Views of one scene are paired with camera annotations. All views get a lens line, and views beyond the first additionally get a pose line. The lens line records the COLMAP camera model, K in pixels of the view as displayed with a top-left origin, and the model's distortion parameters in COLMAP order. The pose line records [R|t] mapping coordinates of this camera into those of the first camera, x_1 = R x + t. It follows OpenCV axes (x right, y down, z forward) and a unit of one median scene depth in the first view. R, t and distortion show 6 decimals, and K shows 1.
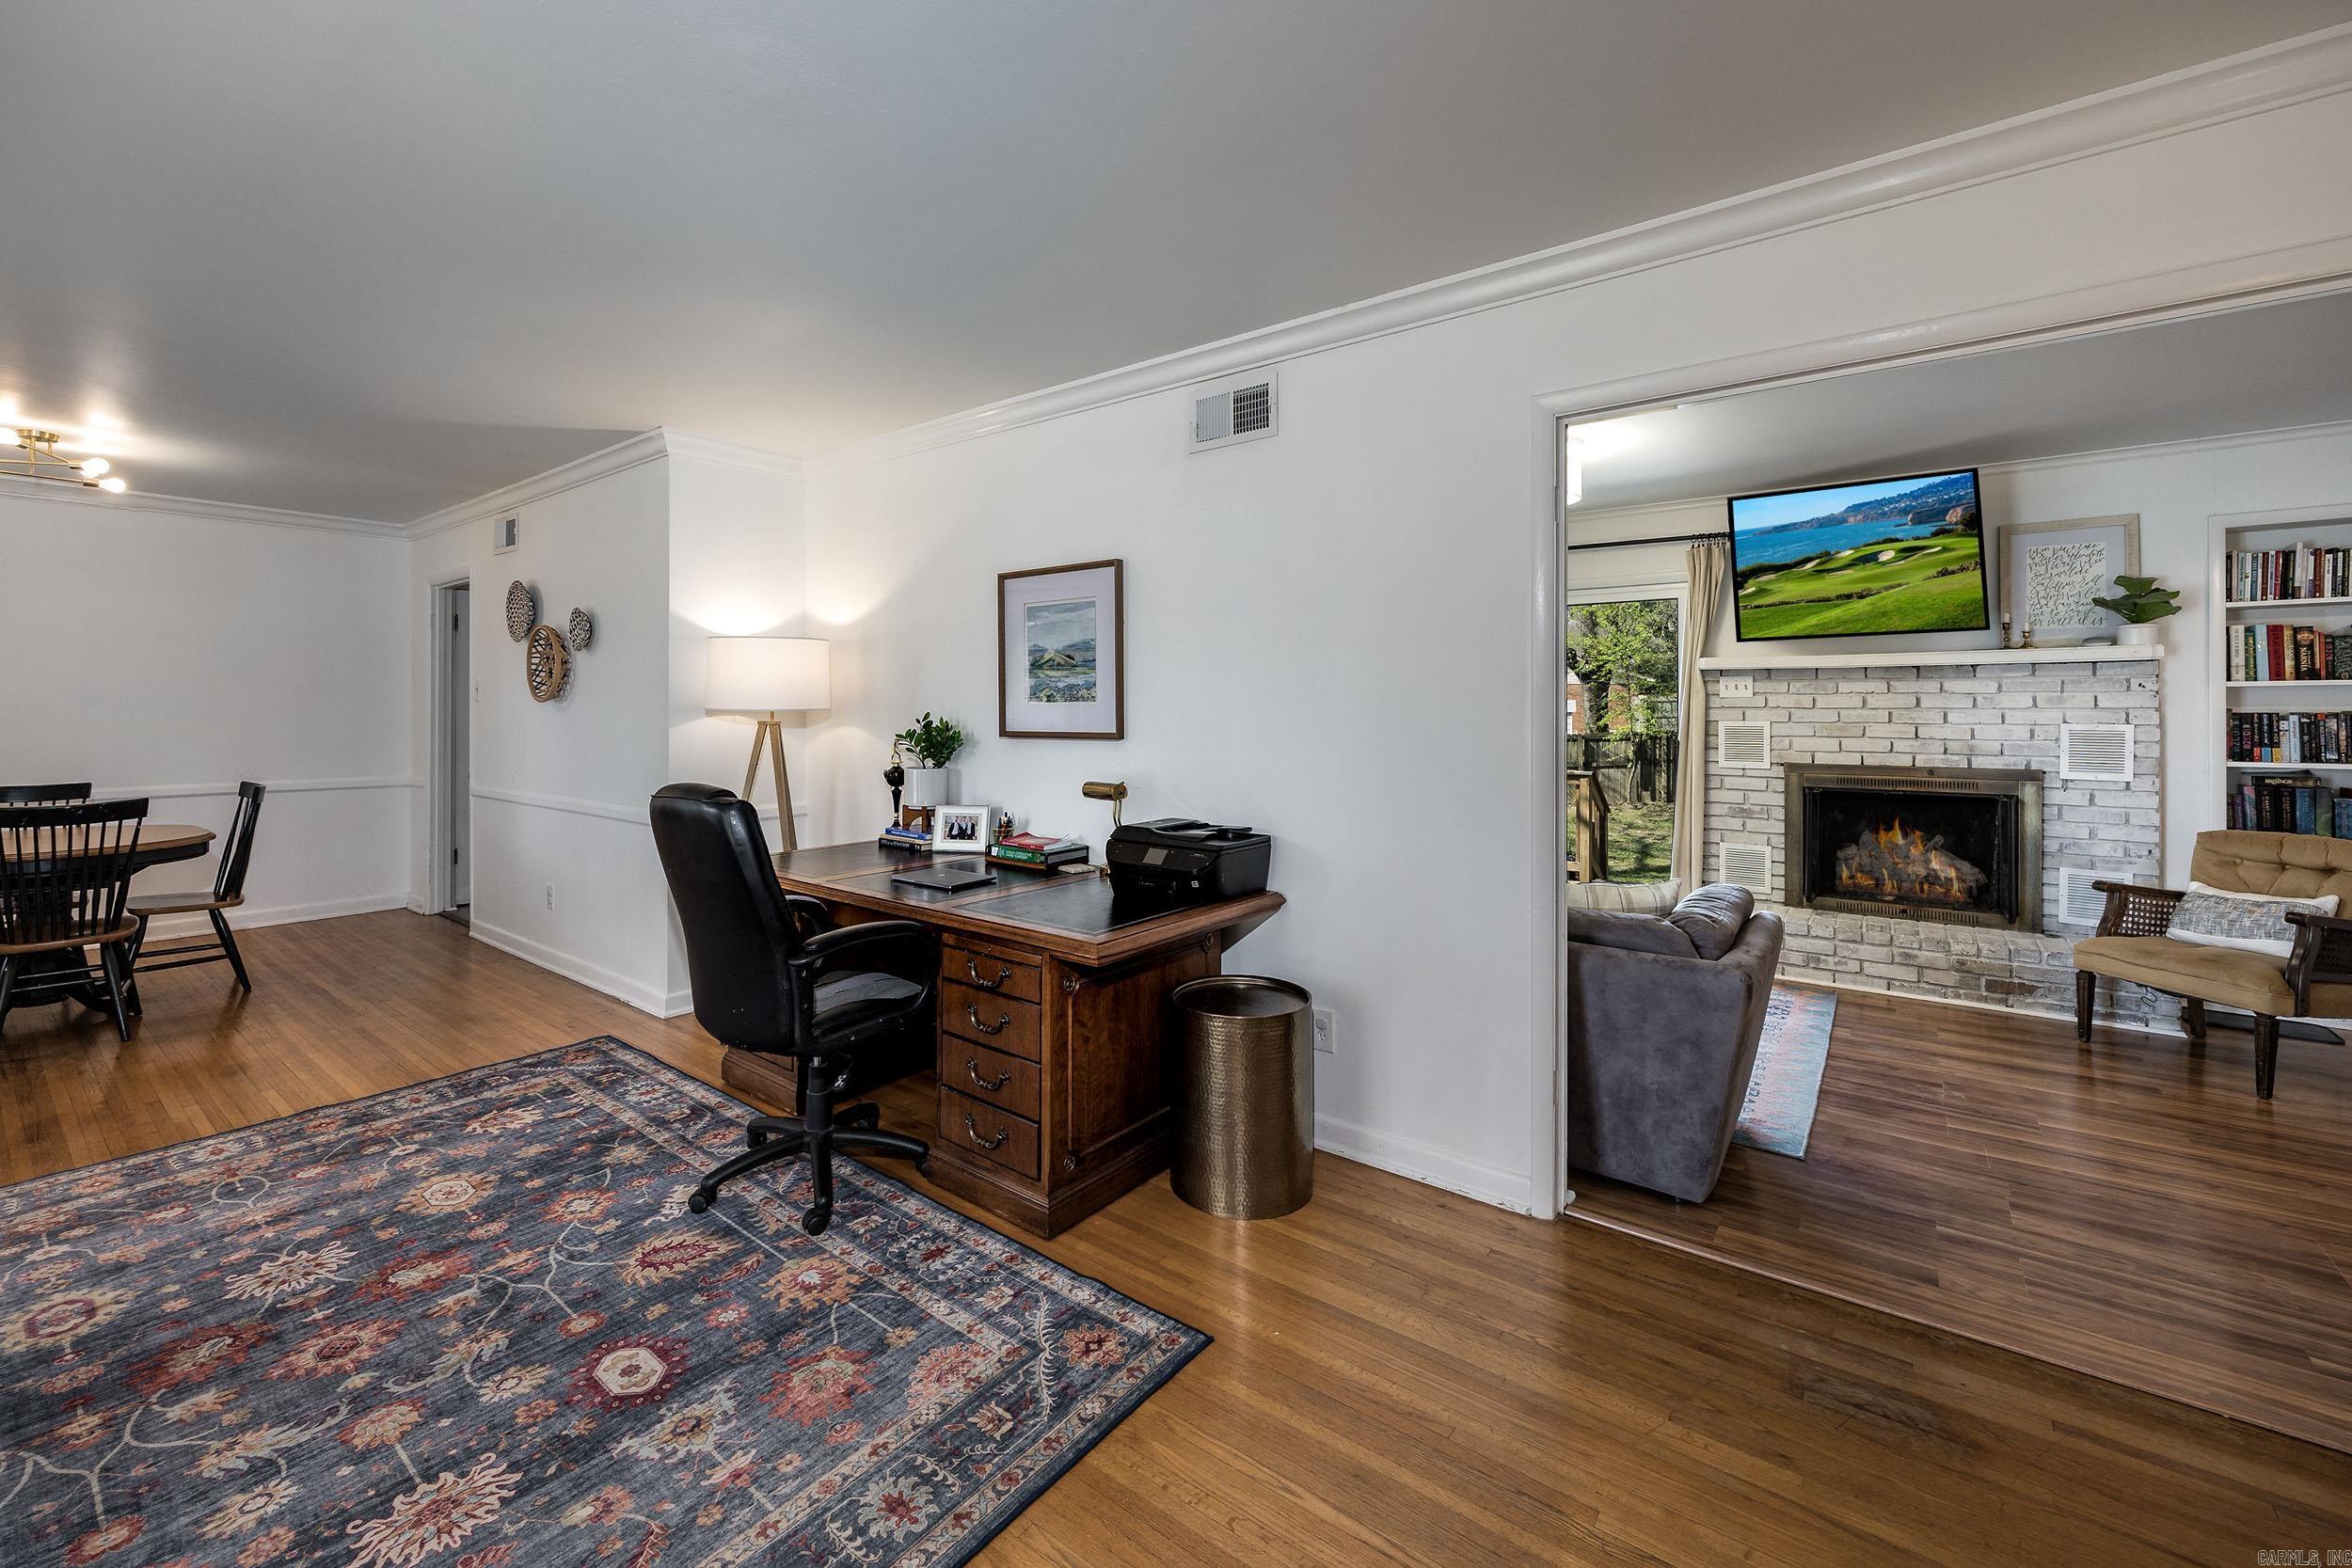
lens RADIAL K [[972.0, 0, 1117.5], [0, 972.0, 704.0], [0, 0, 1]] dist [0.011006, -0.001992]
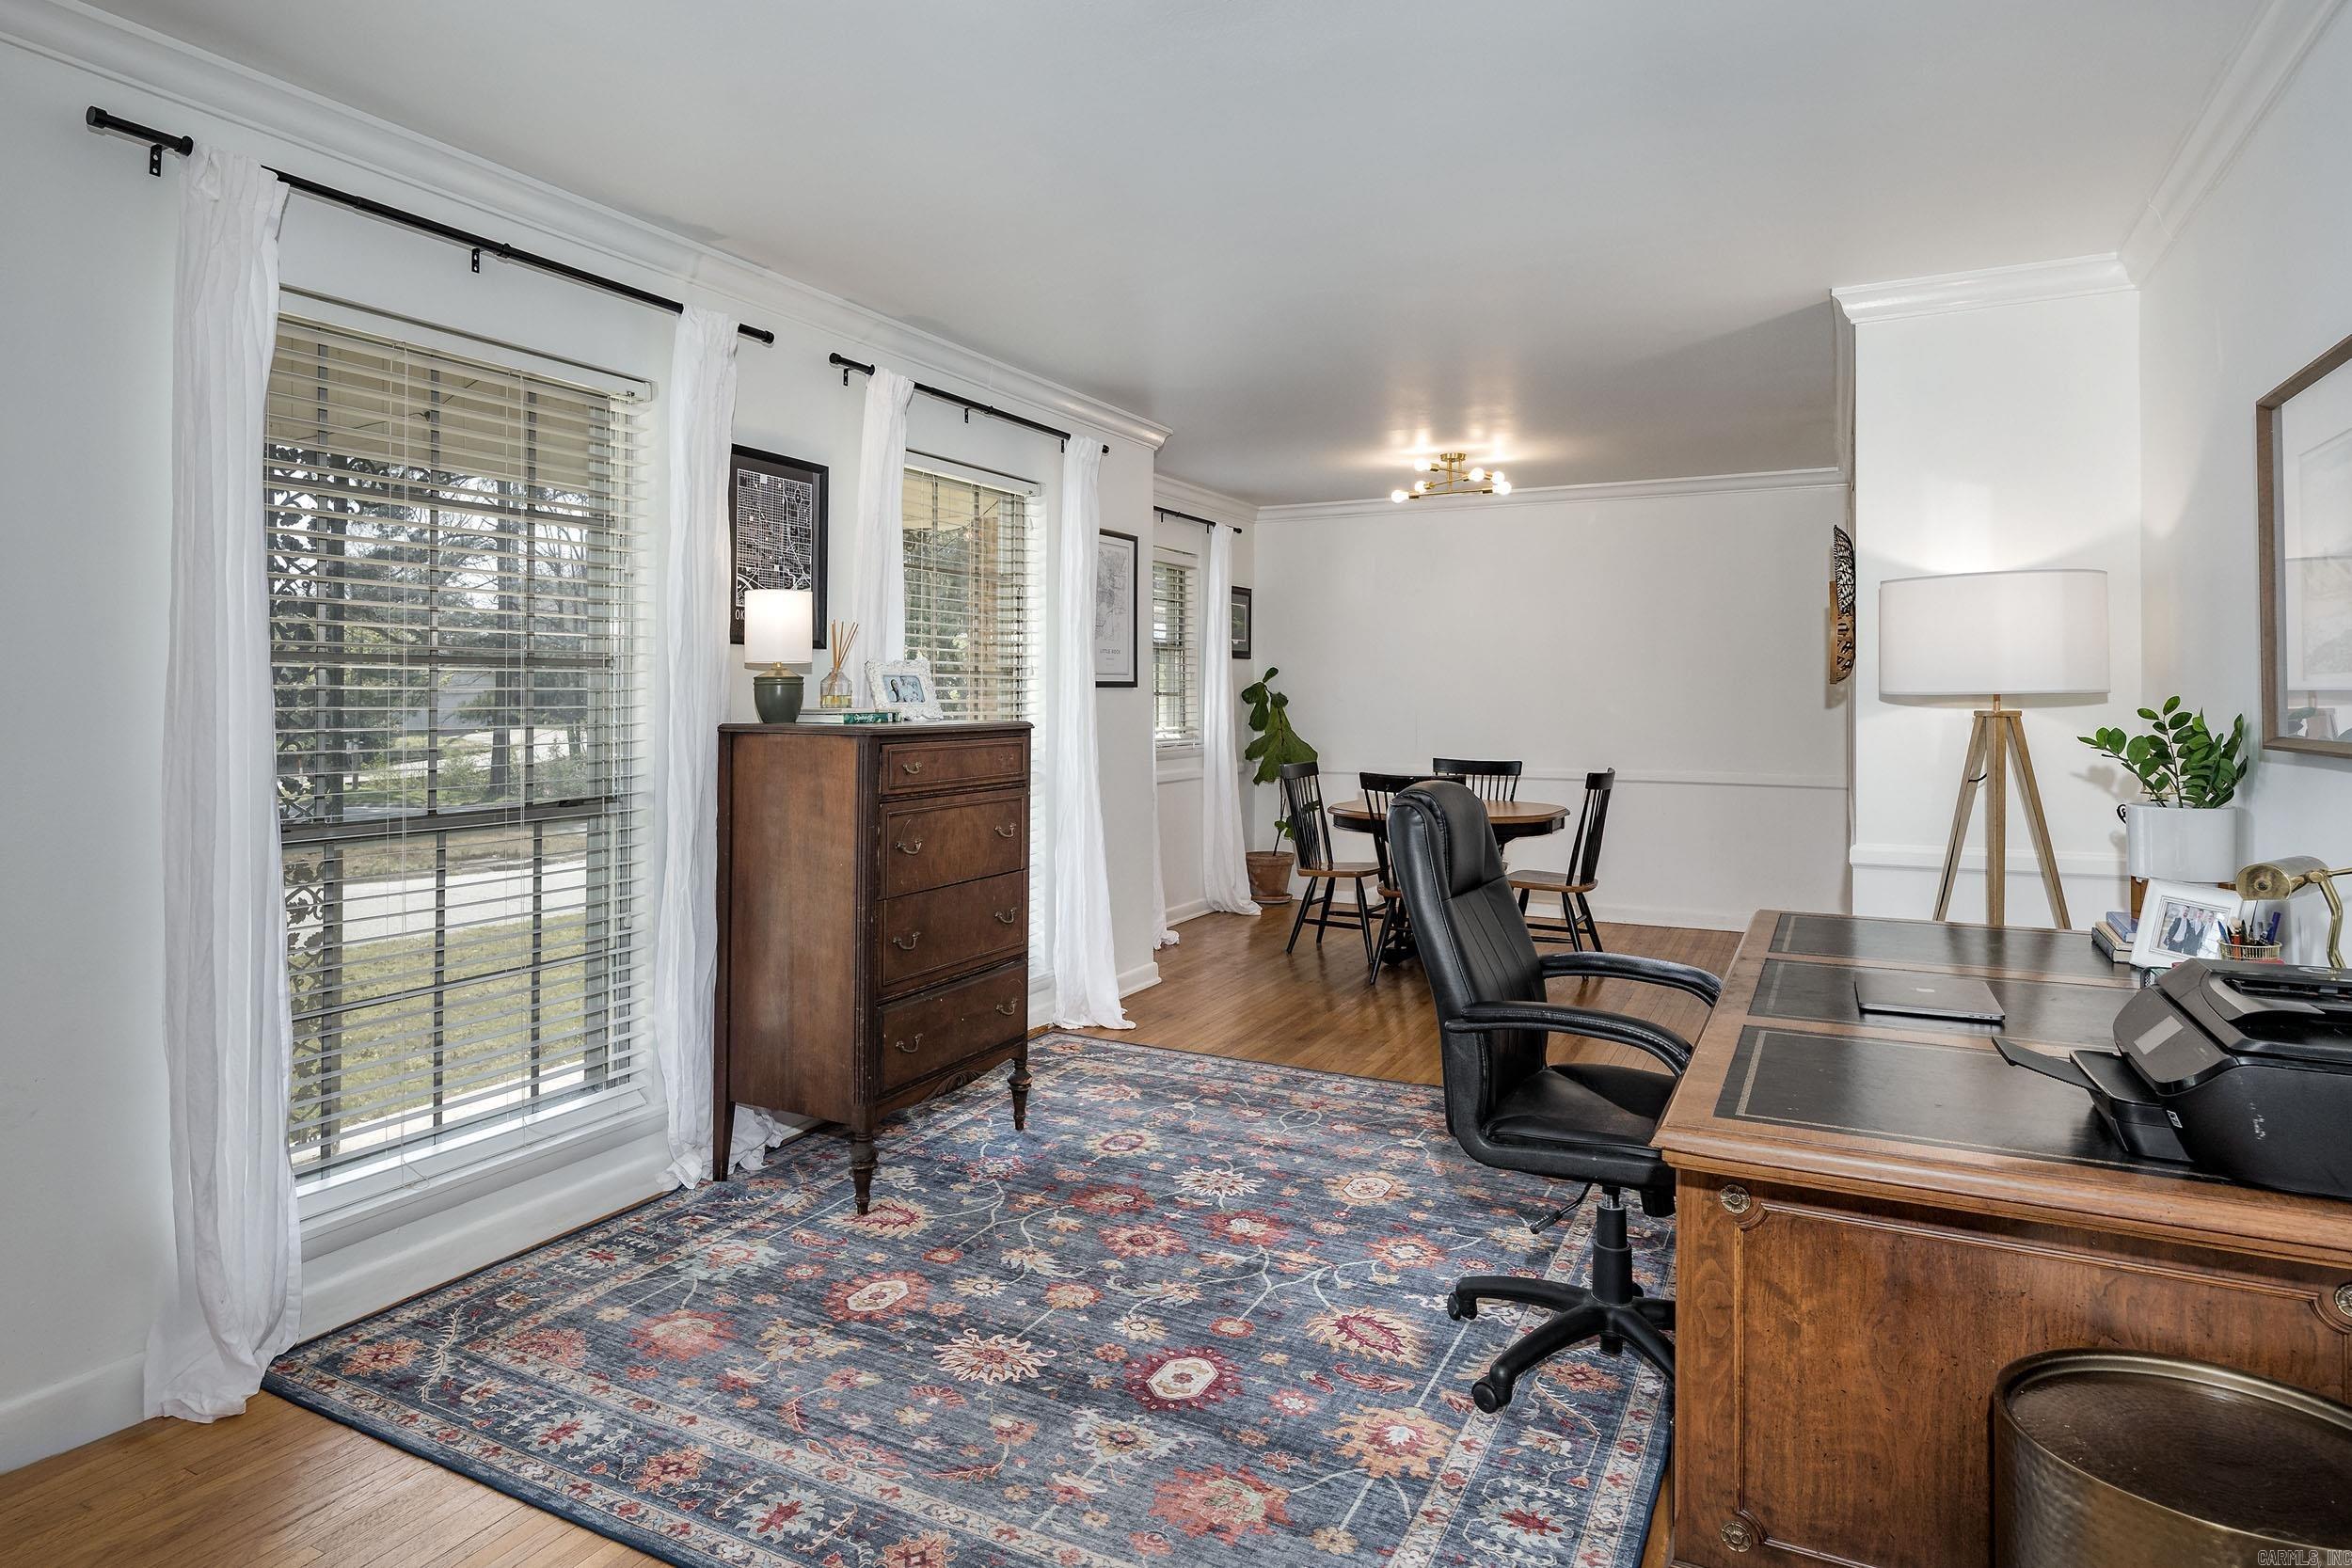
lens RADIAL K [[1357.9, 0, 1196.5], [0, 1357.9, 677.1], [0, 0, 1]] dist [0.000047, -0.000627]
pose [[0.216549, -0.015998, -0.976141, 0.722439], [0.005742, 0.999869, -0.015113, 0.010748], [0.976255, -0.002332, 0.216612, 0.639474]]
